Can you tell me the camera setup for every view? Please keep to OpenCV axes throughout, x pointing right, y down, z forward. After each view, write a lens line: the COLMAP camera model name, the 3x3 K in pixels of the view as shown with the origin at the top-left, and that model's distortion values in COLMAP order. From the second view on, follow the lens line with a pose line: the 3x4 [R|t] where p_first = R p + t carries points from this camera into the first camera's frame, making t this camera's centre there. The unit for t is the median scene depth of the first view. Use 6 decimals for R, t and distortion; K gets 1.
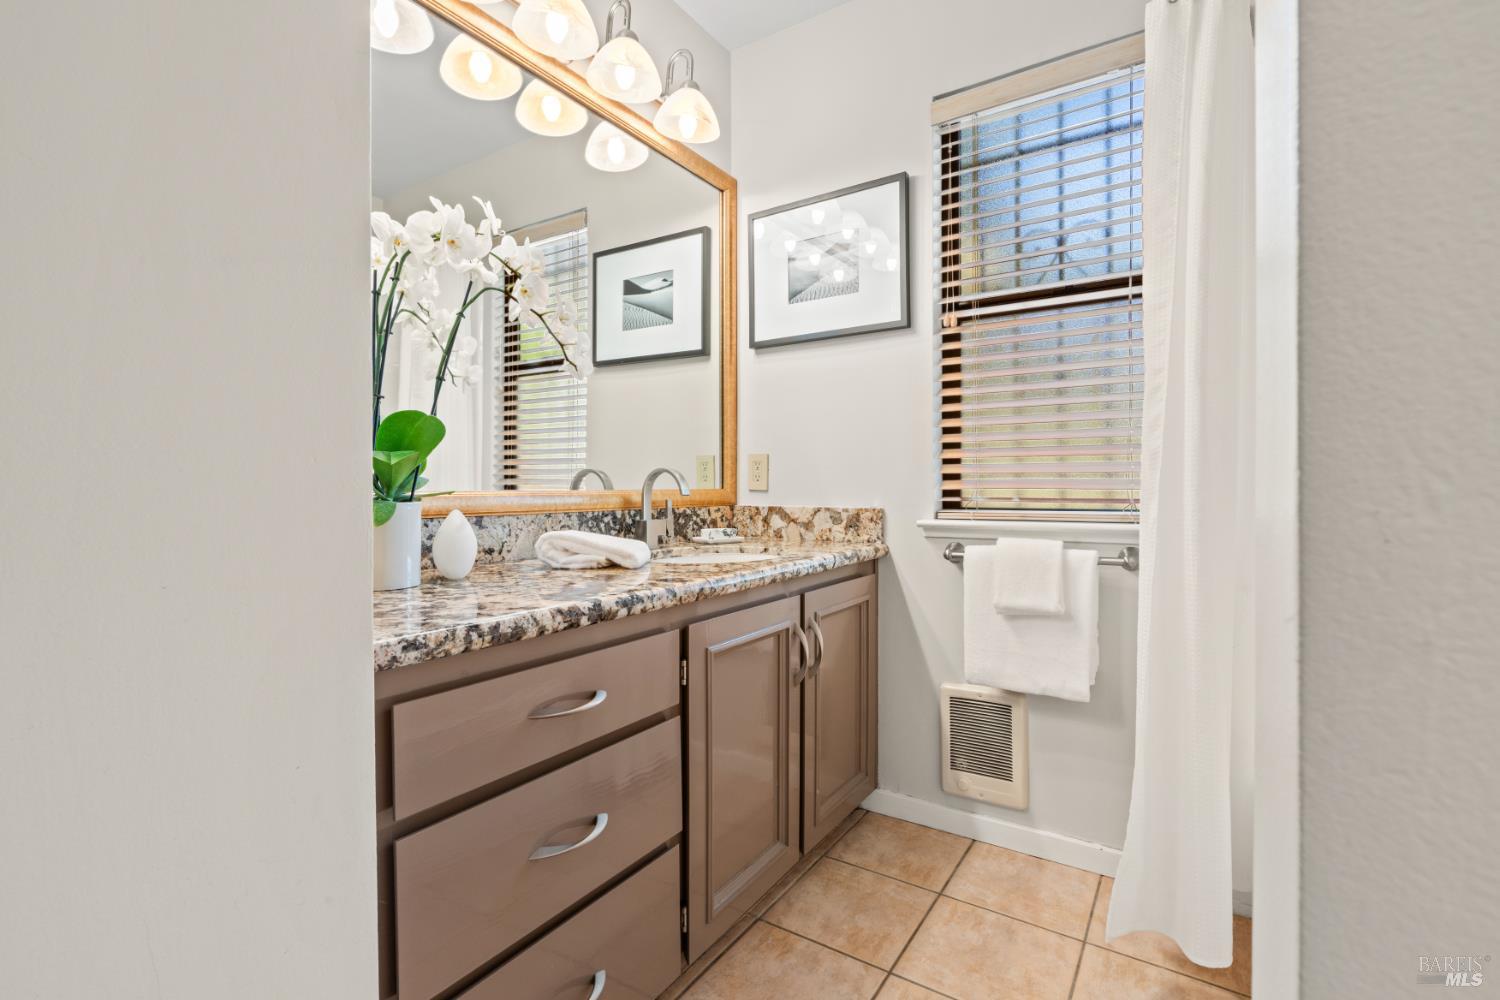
lens RADIAL K [[682.1, 0, 752.7], [0, 682.1, 480.2], [0, 0, 1]] dist [-0.001336, 0.000219]
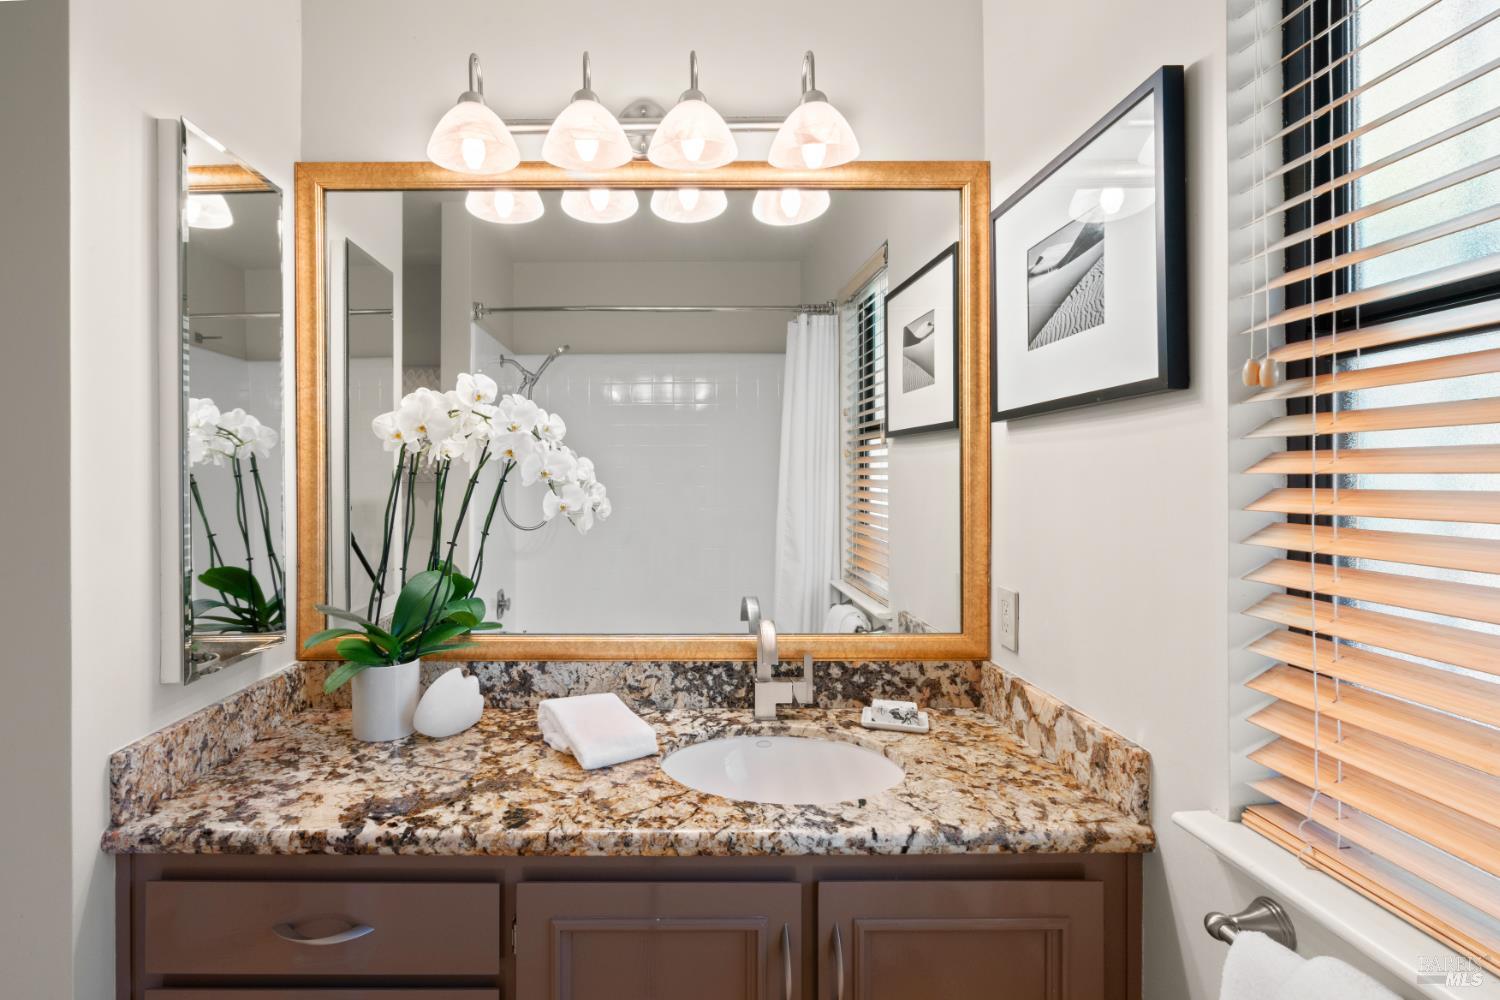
lens RADIAL K [[735.6, 0, 749.5], [0, 735.6, 453.8], [0, 0, 1]] dist [-0.001543, 0.000069]
pose [[0.547540, -0.003771, -0.836771, 0.482161], [0.006665, 0.999978, -0.000145, -0.178629], [0.836753, -0.005498, 0.547553, 0.467538]]
